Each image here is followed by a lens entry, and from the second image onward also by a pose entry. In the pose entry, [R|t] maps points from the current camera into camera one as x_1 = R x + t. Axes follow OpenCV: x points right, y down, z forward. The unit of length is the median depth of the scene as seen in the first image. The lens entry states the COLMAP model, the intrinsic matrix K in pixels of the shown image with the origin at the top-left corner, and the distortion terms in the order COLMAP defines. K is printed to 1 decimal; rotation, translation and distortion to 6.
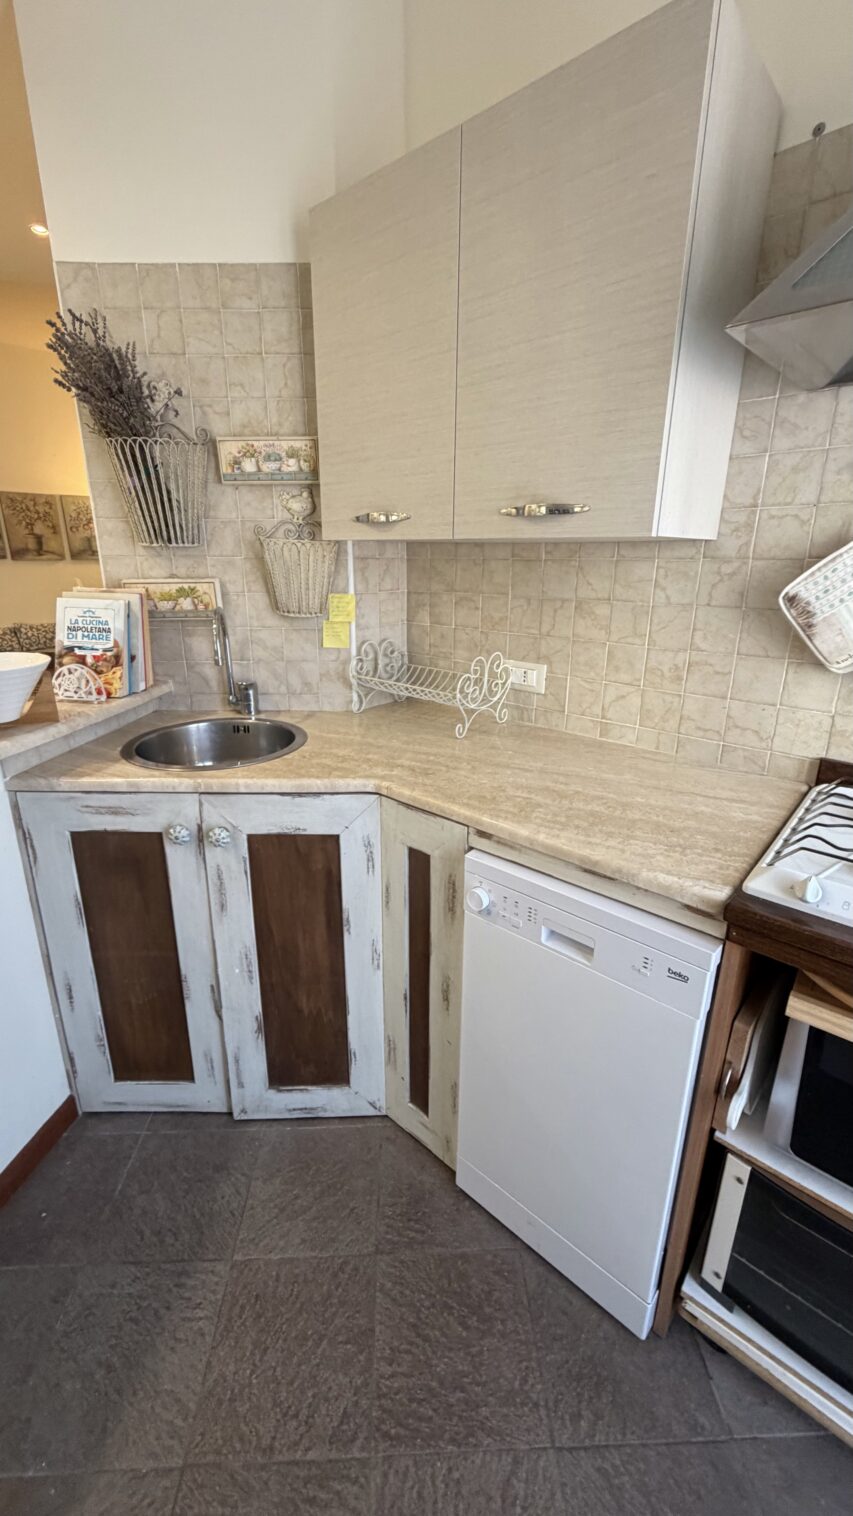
lens RADIAL K [[605.5, 0, 426.5], [0, 605.5, 753.6], [0, 0, 1]] dist [-0.000664, -0.000059]
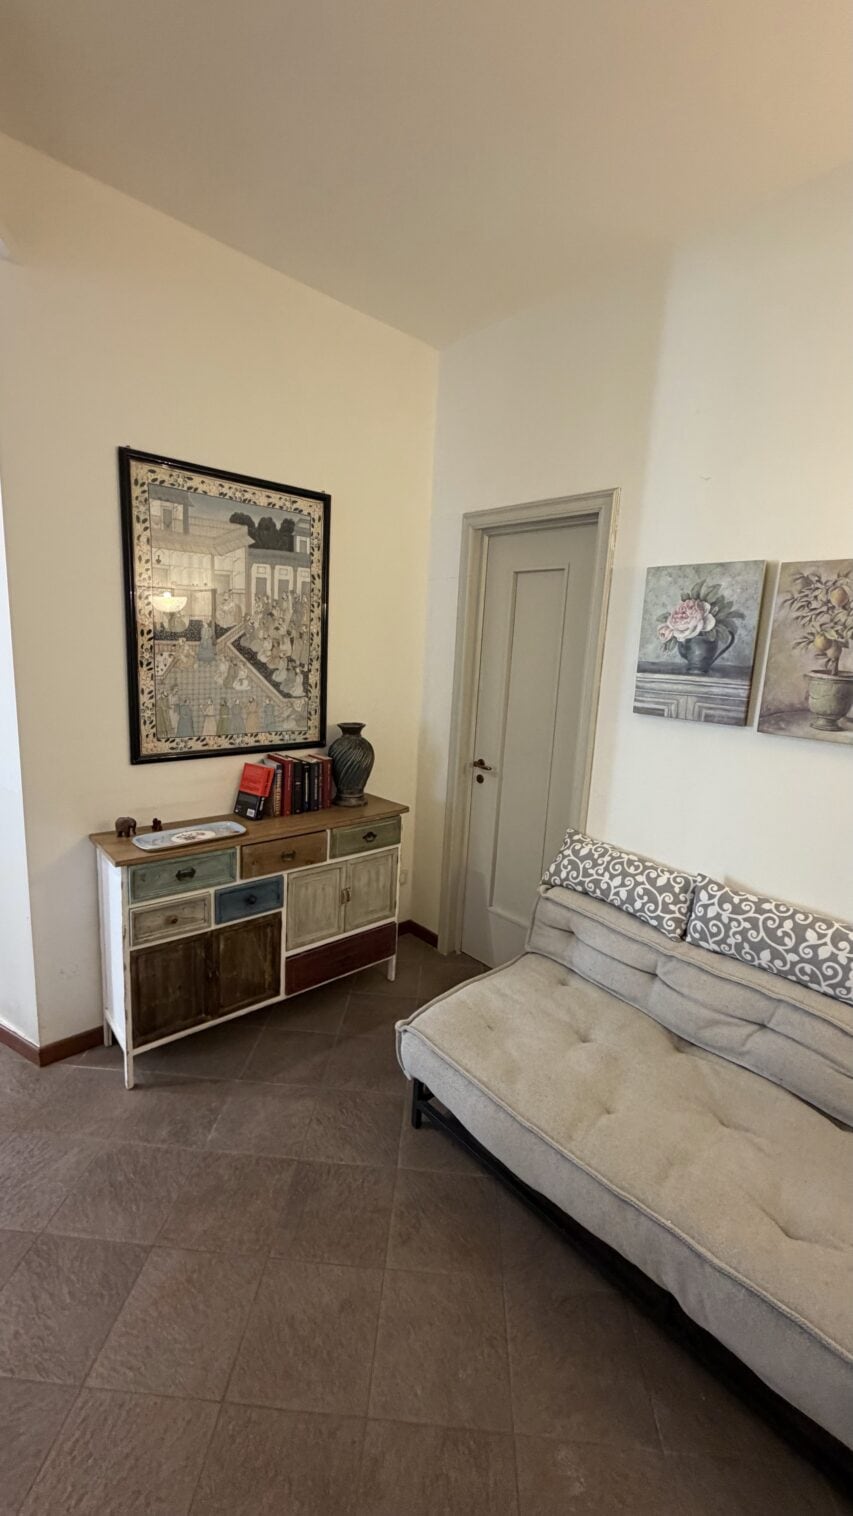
lens RADIAL K [[605.5, 0, 426.5], [0, 605.5, 753.6], [0, 0, 1]] dist [-0.000664, -0.000059]
pose [[-0.073110, 0.170718, -0.982604, -0.278106], [-0.353887, 0.916689, 0.185596, -0.301140], [0.932426, 0.361300, -0.006605, 0.800812]]
